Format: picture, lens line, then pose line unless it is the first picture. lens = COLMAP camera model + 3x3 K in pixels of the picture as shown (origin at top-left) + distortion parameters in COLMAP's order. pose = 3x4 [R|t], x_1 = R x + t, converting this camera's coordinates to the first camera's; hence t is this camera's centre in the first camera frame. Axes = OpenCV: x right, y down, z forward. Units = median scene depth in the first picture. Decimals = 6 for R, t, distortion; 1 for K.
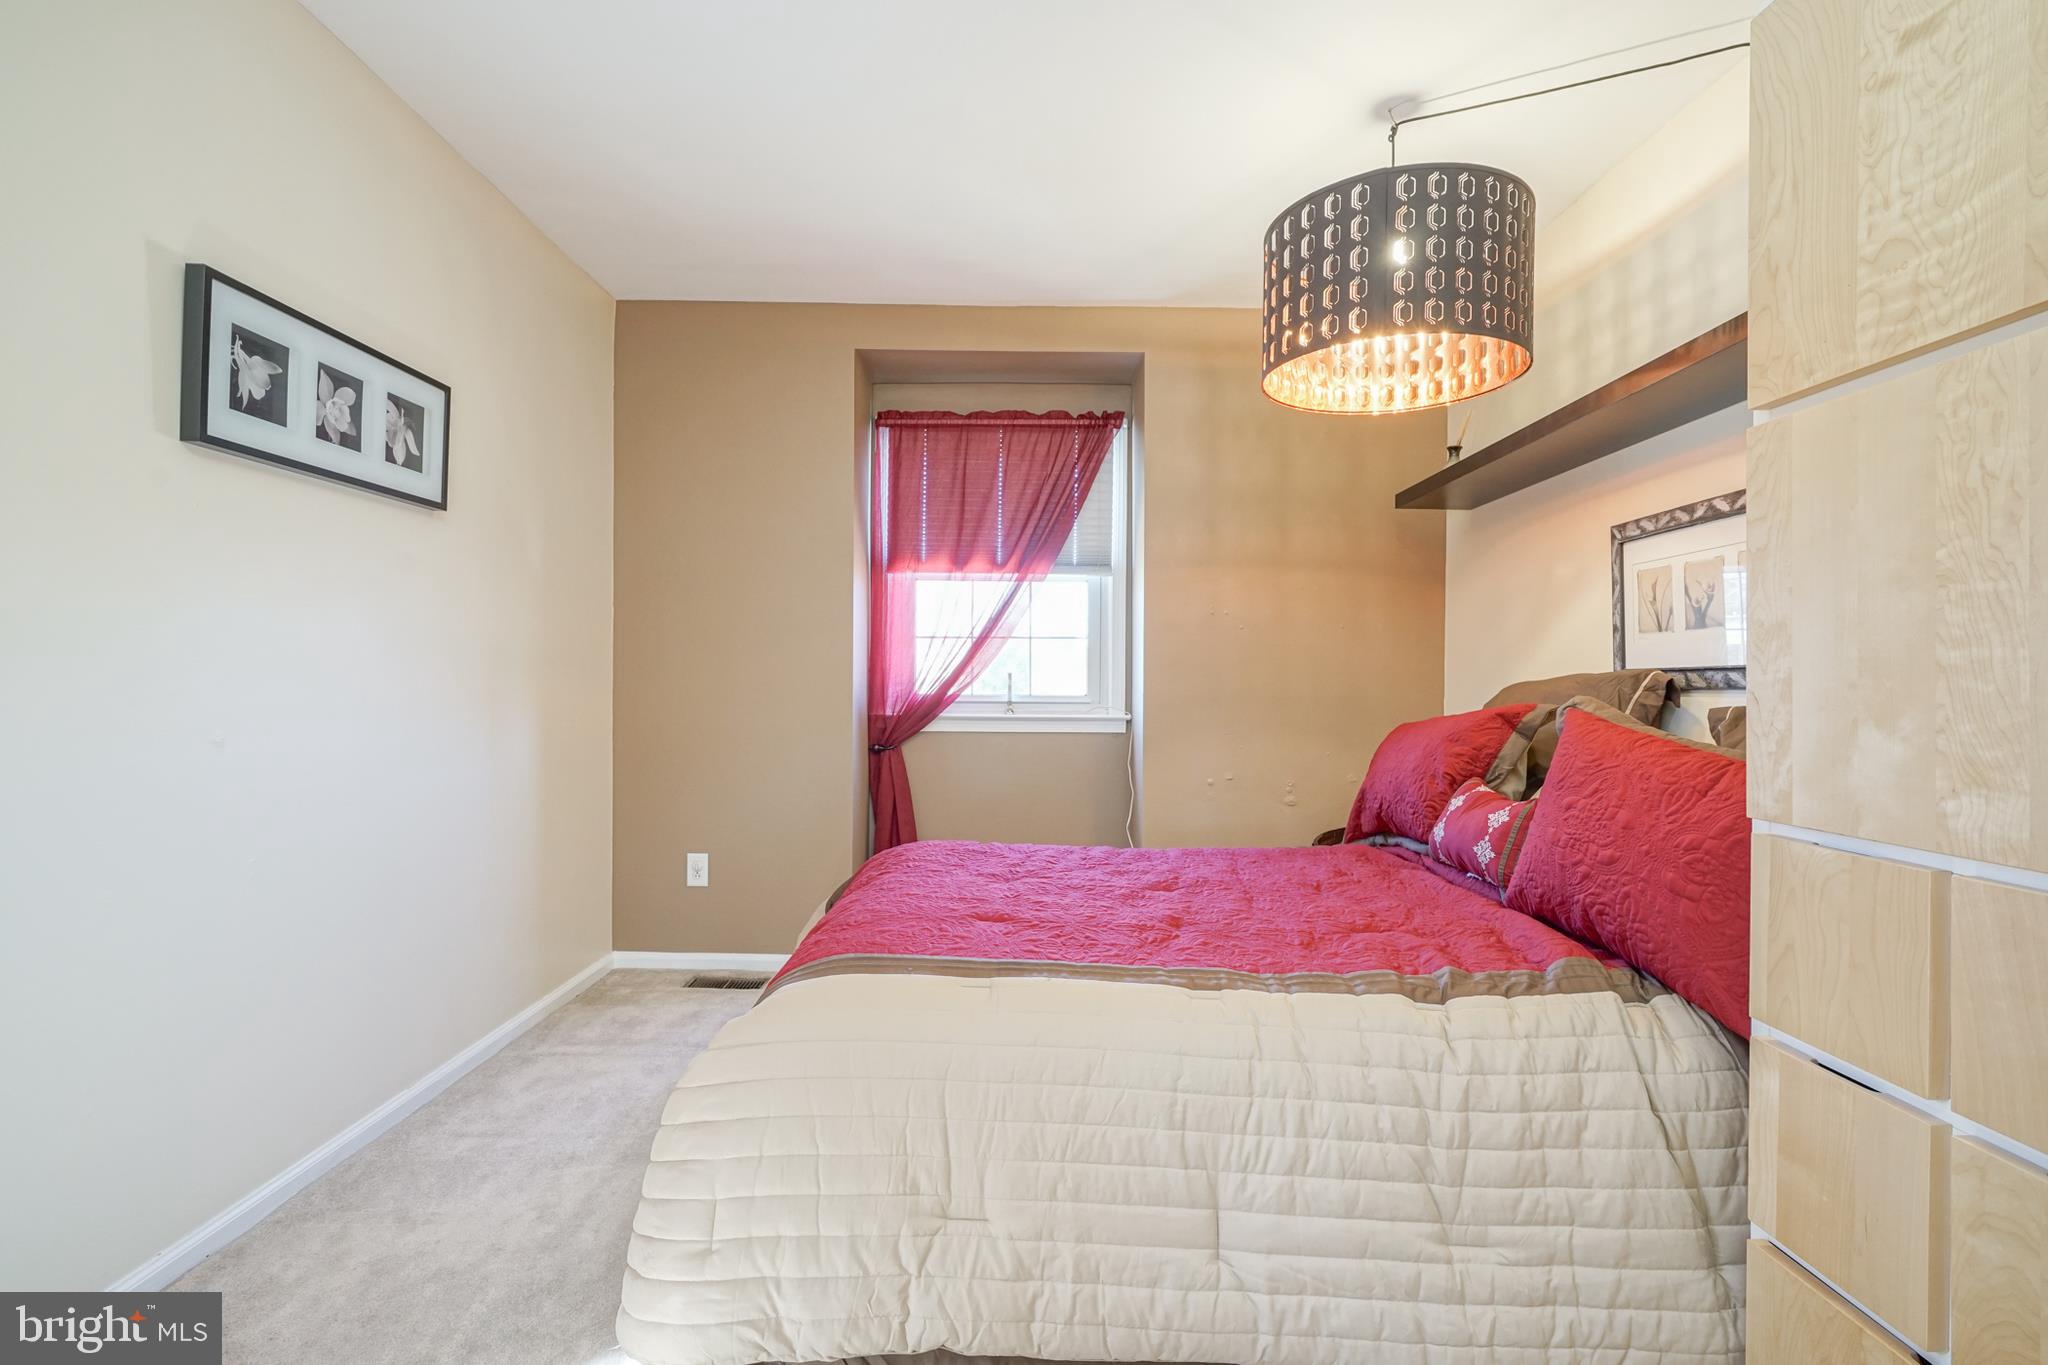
lens RADIAL K [[936.8, 0, 1008.6], [0, 936.8, 680.1], [0, 0, 1]] dist [-0.008261, 0.003102]
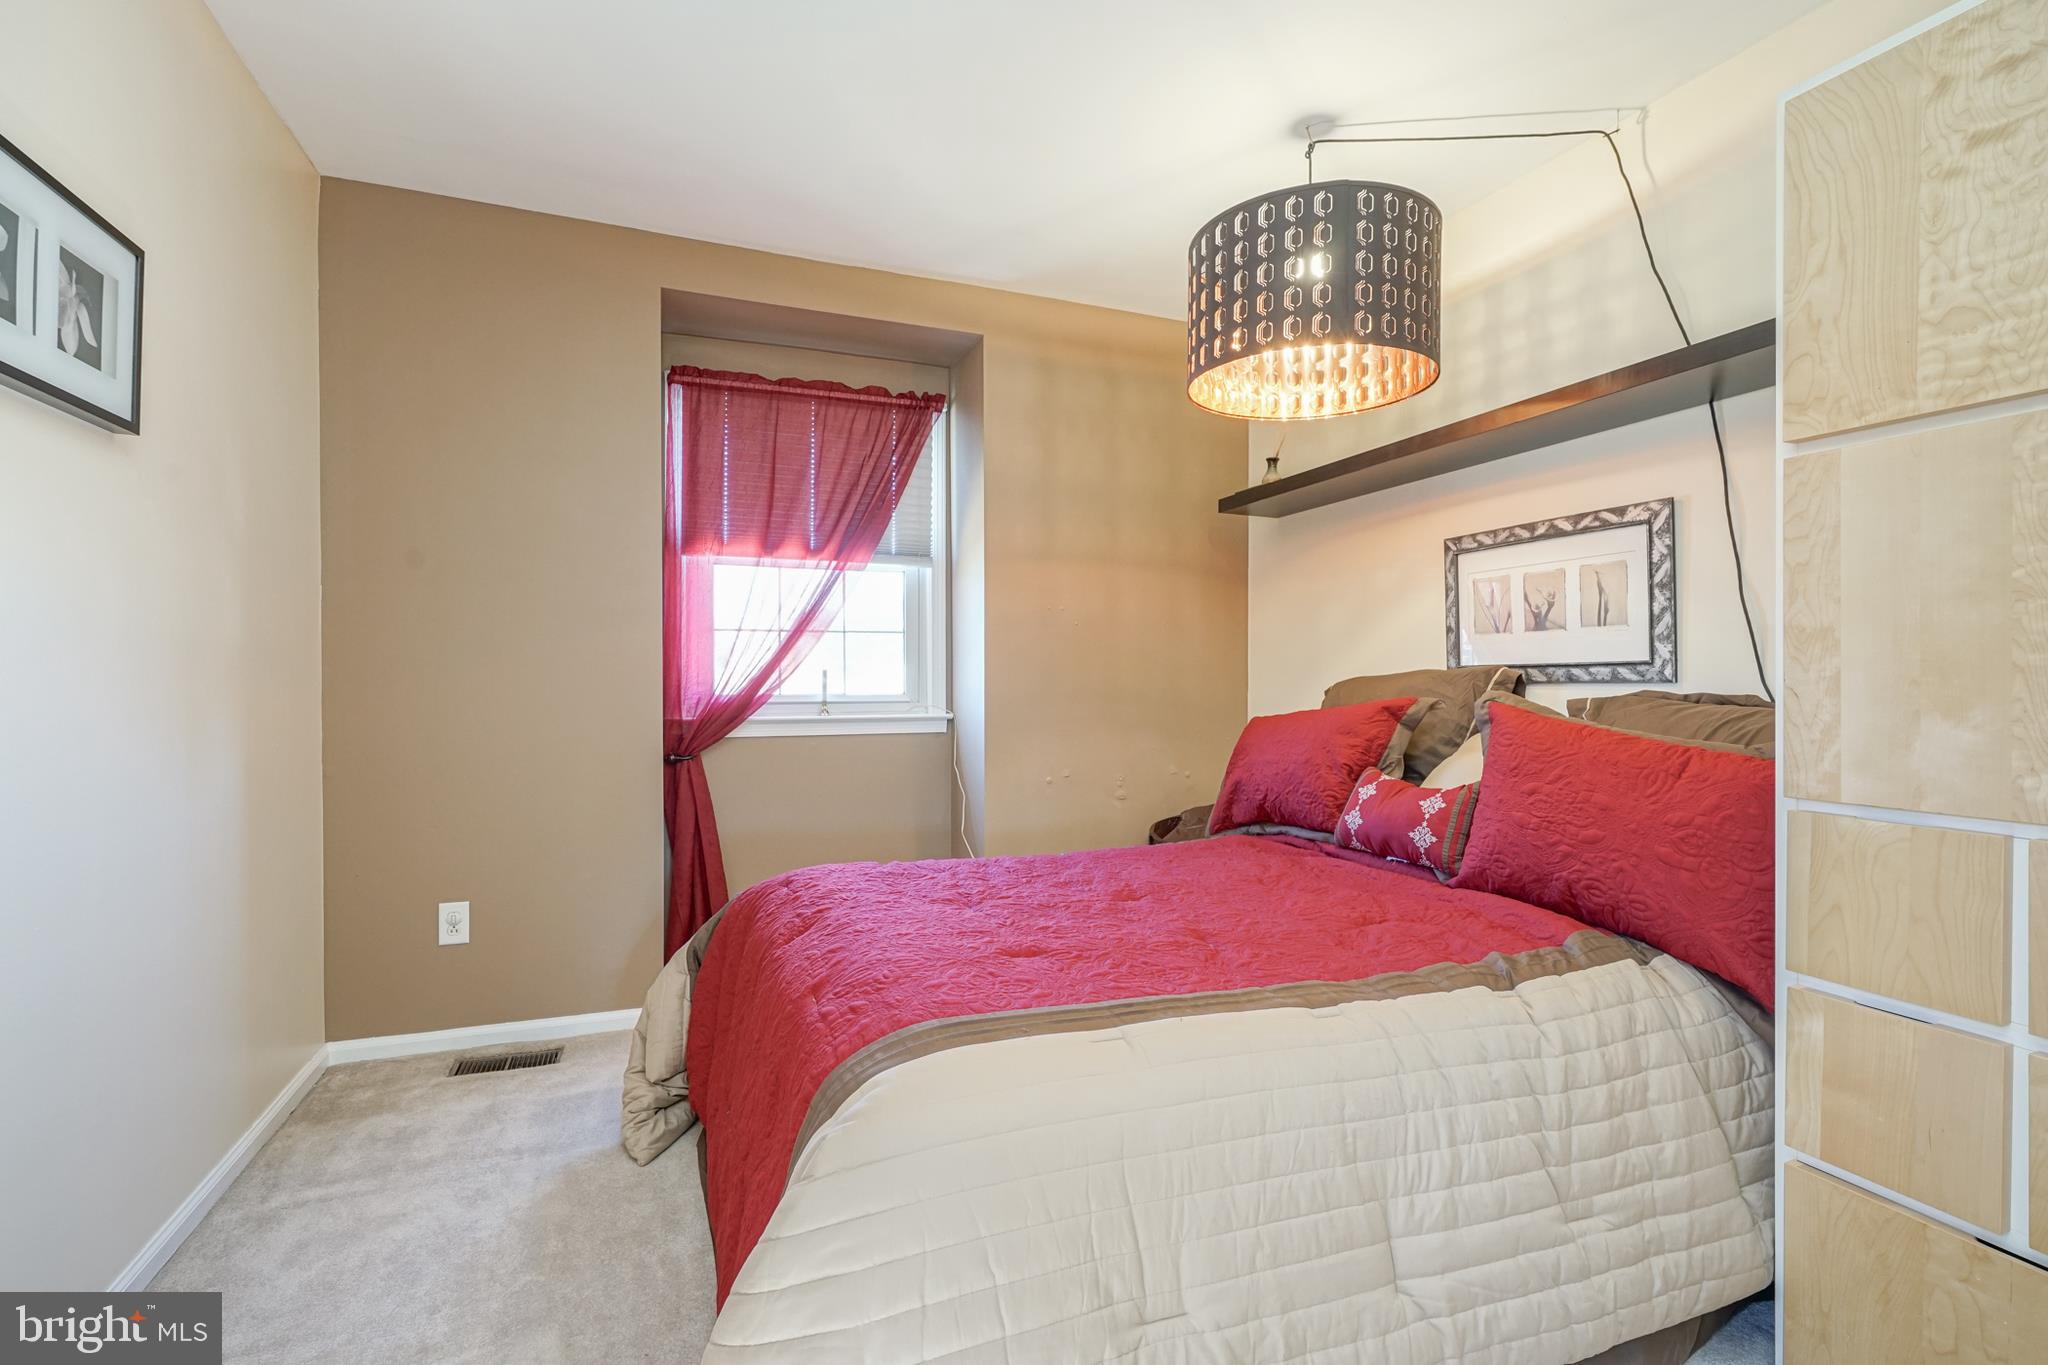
lens RADIAL K [[936.8, 0, 1026.8], [0, 936.8, 679.5], [0, 0, 1]] dist [-0.008261, 0.003102]
pose [[0.929853, -0.008133, 0.367841, -0.454036], [0.006201, 0.999960, 0.006433, -0.009860], [-0.367879, -0.003701, 0.929866, 0.251103]]
